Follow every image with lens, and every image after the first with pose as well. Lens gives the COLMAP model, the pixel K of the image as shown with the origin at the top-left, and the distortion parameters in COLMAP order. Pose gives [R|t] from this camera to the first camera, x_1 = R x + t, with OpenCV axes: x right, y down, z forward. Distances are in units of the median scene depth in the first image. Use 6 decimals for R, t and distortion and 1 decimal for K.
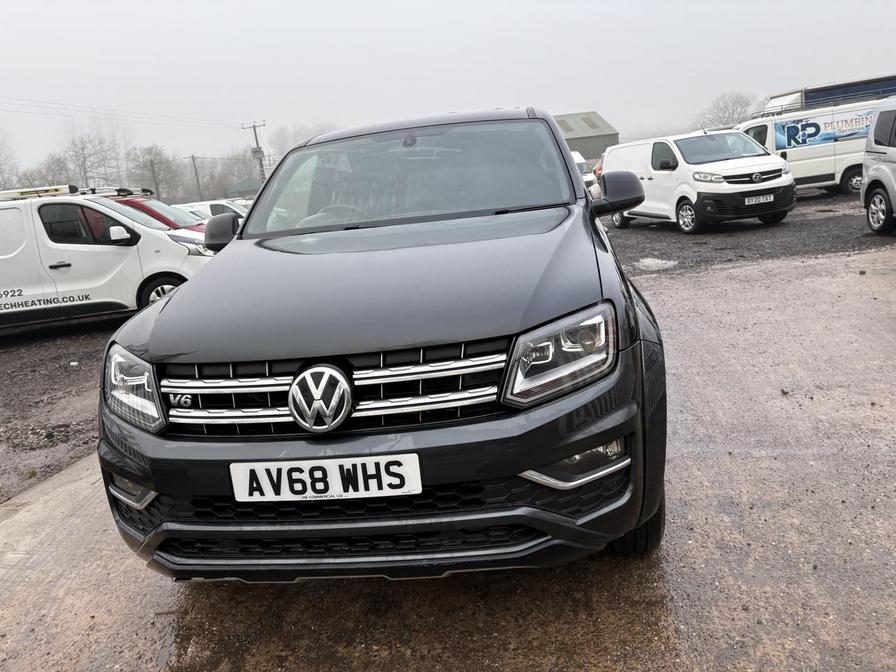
lens RADIAL K [[671.8, 0, 446.7], [0, 671.8, 337.7], [0, 0, 1]] dist [0.034803, -0.027515]
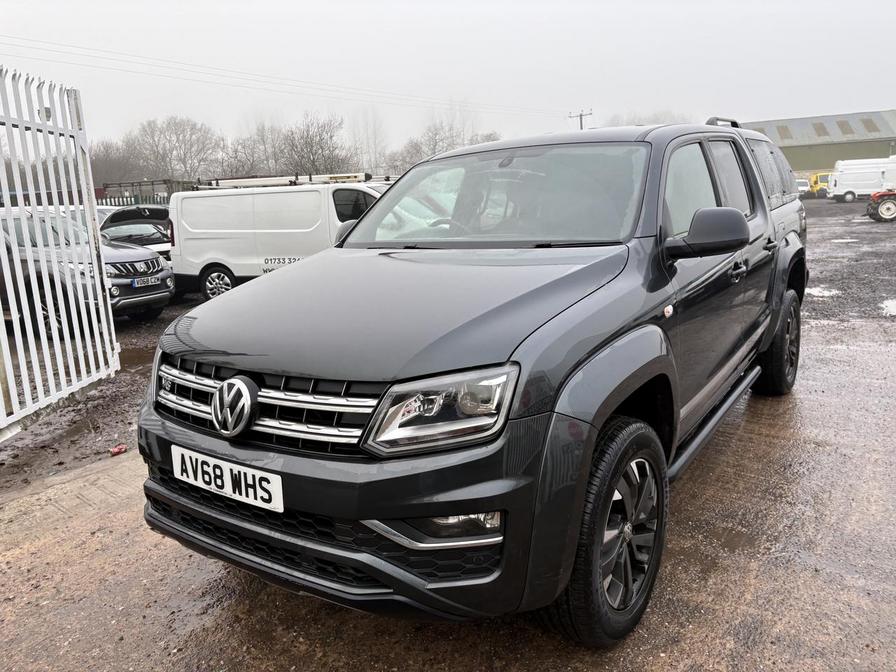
lens RADIAL K [[671.8, 0, 446.0], [0, 671.8, 333.7], [0, 0, 1]] dist [0.034803, -0.027515]
pose [[0.879713, 0.152927, -0.450241, 0.617647], [-0.145994, 0.988004, 0.050329, -0.139890], [0.452537, 0.021457, 0.891487, 0.149219]]
